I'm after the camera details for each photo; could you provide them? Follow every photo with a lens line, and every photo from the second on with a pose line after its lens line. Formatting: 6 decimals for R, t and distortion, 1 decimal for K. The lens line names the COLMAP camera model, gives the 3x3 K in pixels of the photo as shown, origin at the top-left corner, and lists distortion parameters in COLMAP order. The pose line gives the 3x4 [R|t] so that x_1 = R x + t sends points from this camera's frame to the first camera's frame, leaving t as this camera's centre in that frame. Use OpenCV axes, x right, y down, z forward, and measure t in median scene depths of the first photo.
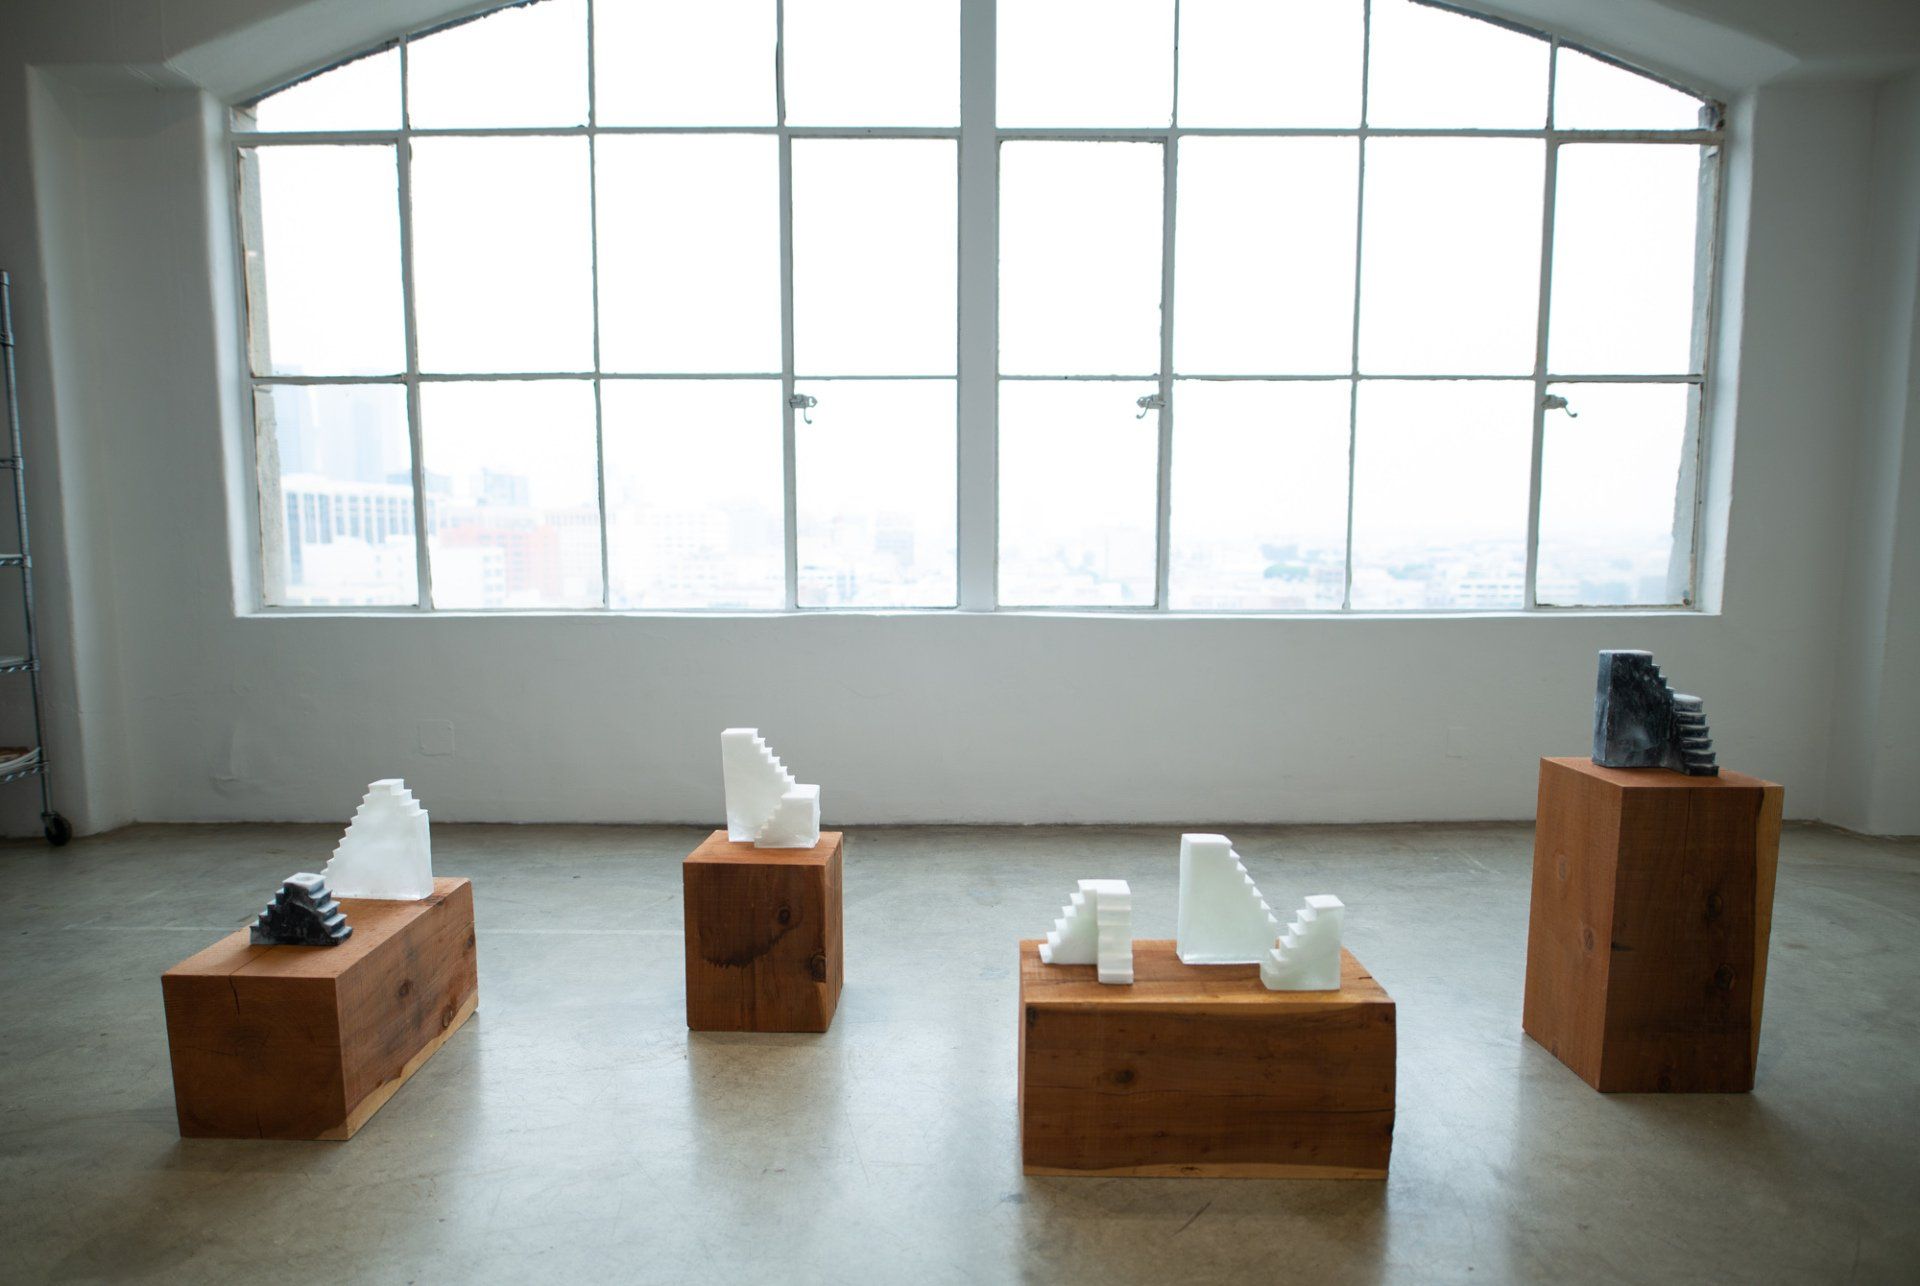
lens RADIAL K [[1196.3, 0, 952.8], [0, 1196.3, 684.7], [0, 0, 1]] dist [-0.000277, -0.040561]
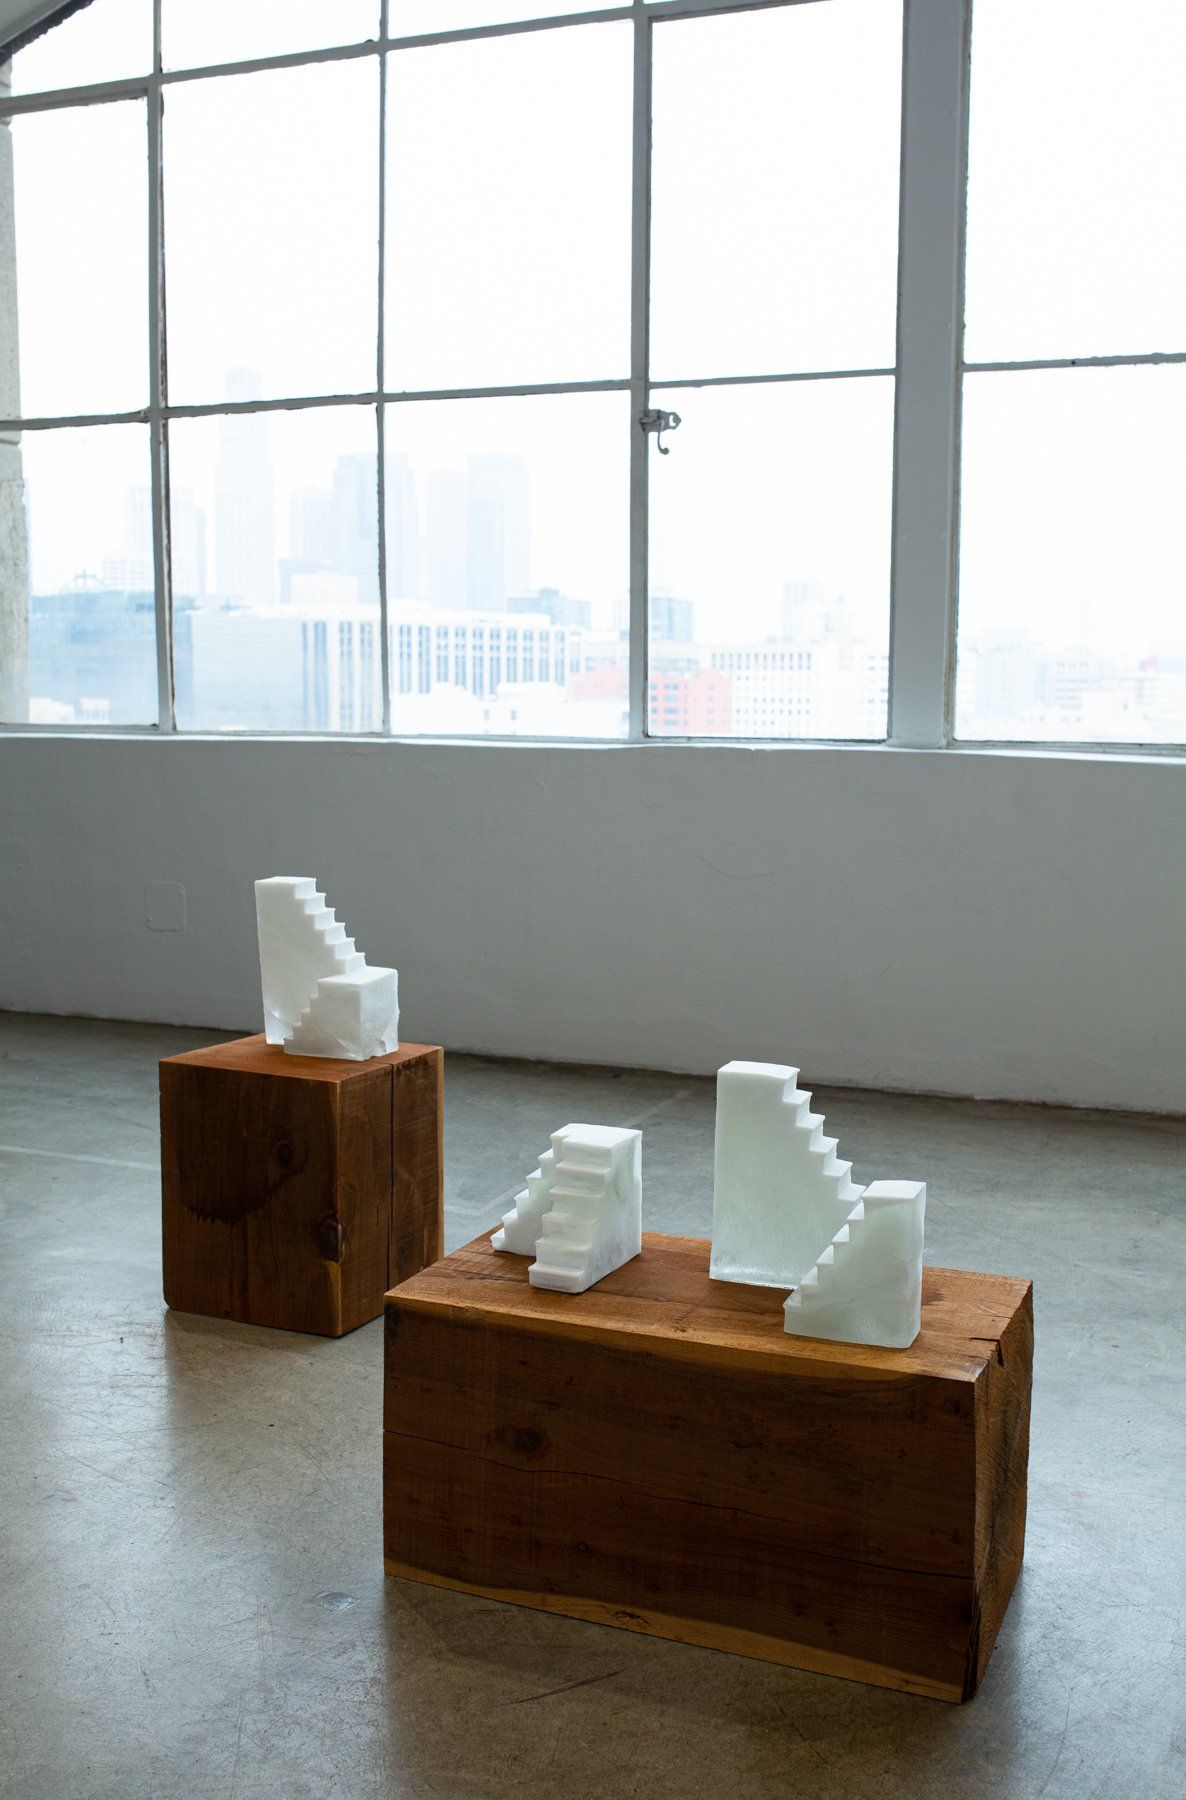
lens RADIAL K [[1810.8, 0, 593.0], [0, 1810.8, 900.0], [0, 0, 1]] dist [-0.027797, -0.007402]
pose [[0.929384, 0.049742, -0.365748, 0.221152], [-0.051413, 0.998664, 0.005176, 0.022257], [0.365517, 0.013993, 0.930700, 0.072621]]
